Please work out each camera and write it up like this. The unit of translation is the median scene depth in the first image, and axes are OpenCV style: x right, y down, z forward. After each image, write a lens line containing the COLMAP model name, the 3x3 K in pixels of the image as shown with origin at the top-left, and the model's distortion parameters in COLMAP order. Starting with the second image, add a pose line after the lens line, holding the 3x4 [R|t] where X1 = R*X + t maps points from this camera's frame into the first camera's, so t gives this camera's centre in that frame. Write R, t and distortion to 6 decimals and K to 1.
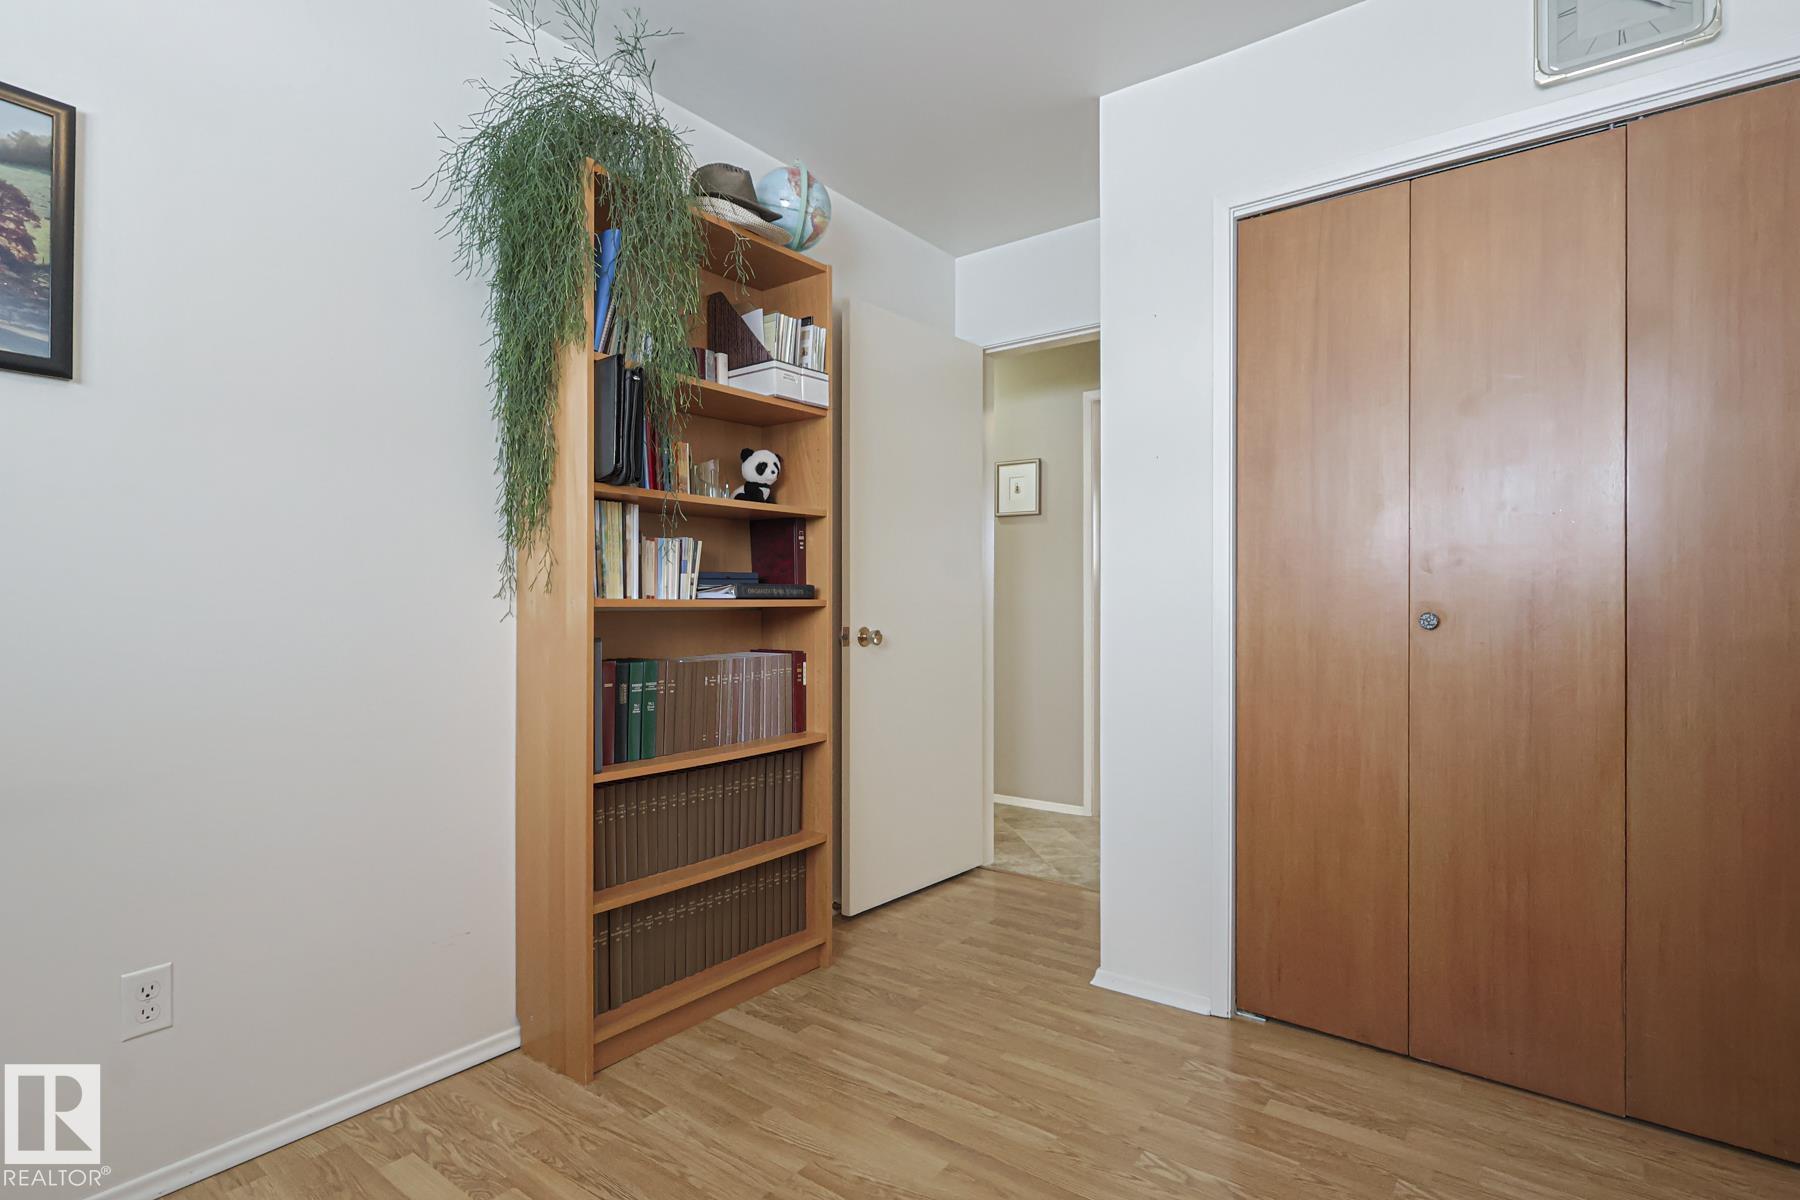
lens RADIAL K [[893.2, 0, 894.0], [0, 893.2, 597.5], [0, 0, 1]] dist [-0.000803, 0.001200]
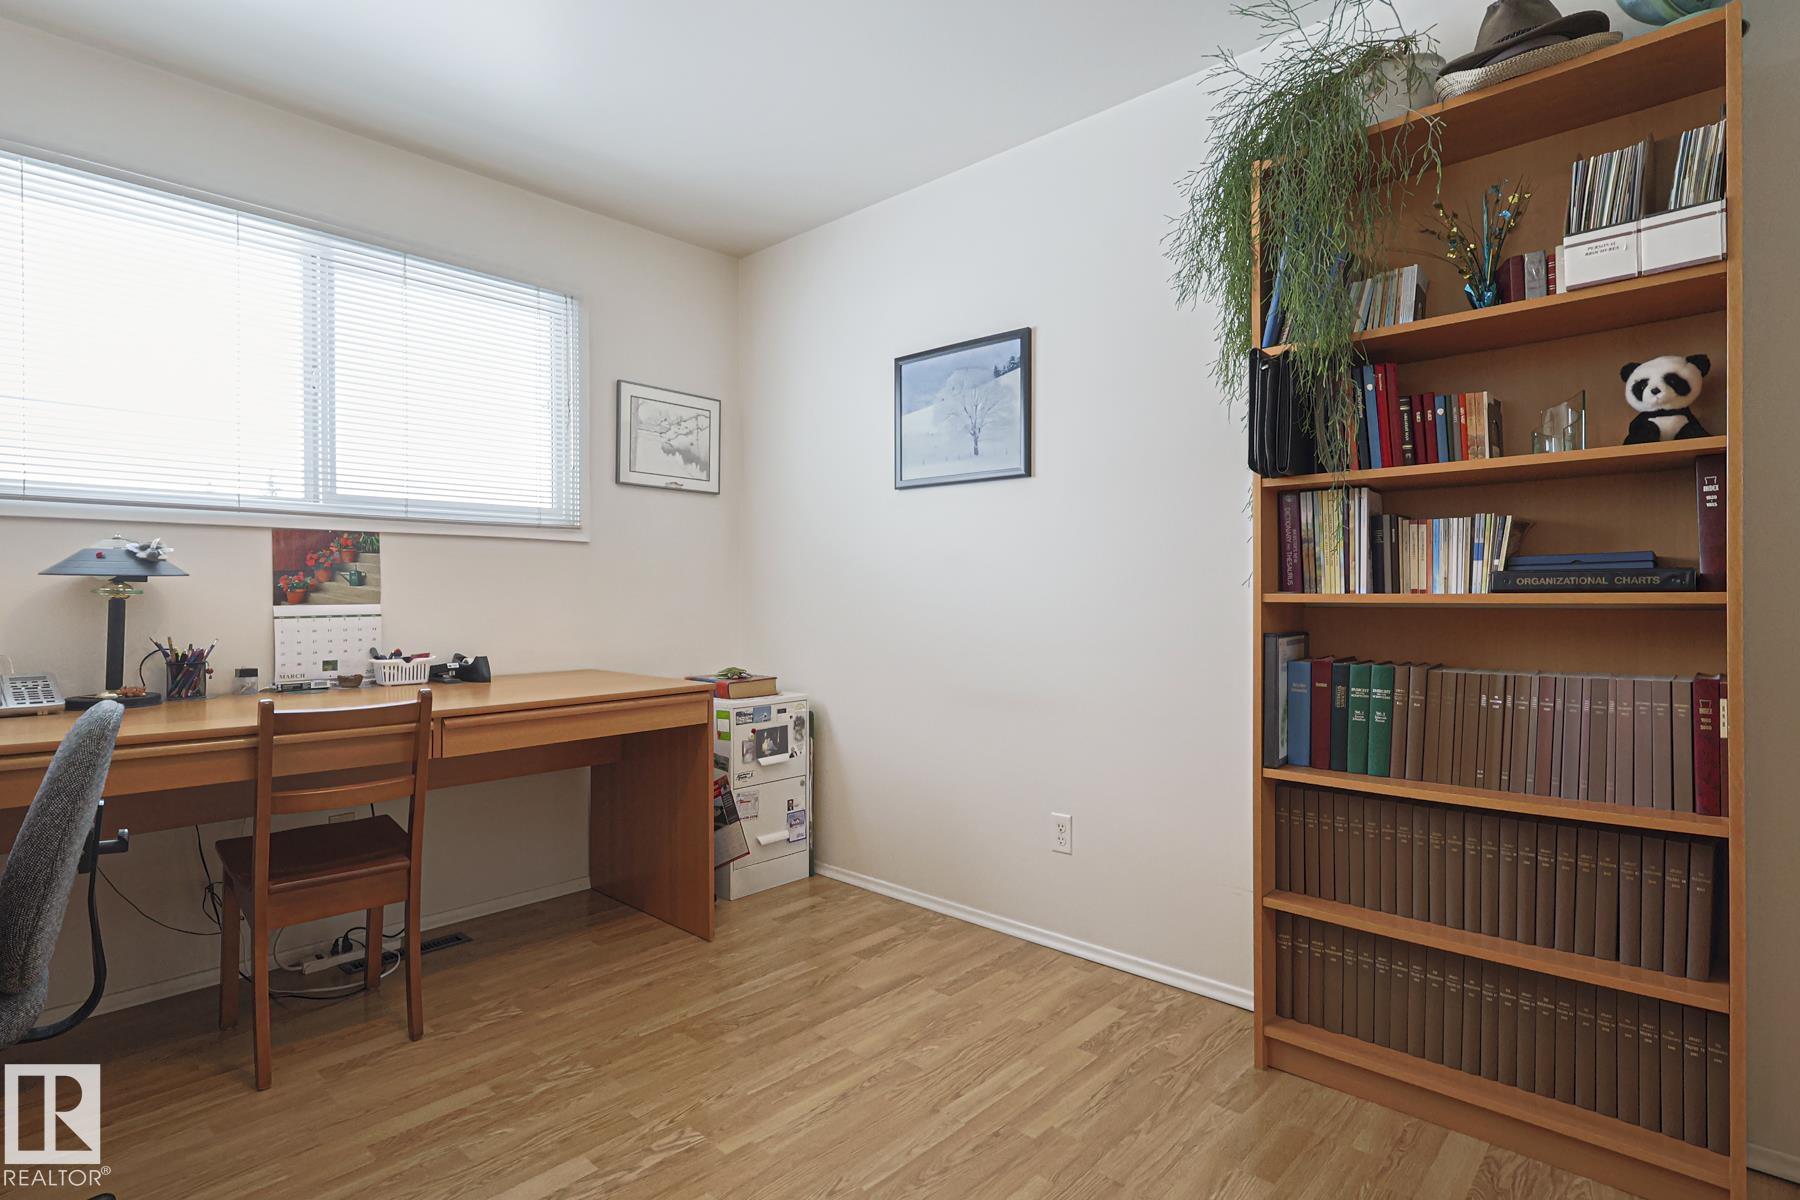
lens RADIAL K [[893.2, 0, 893.2], [0, 893.2, 607.6], [0, 0, 1]] dist [-0.000803, 0.001200]
pose [[-0.097559, 0.004518, -0.995219, 0.630087], [-0.000206, 0.999990, 0.004560, 0.011571], [0.995230, 0.000650, -0.097557, 0.606085]]
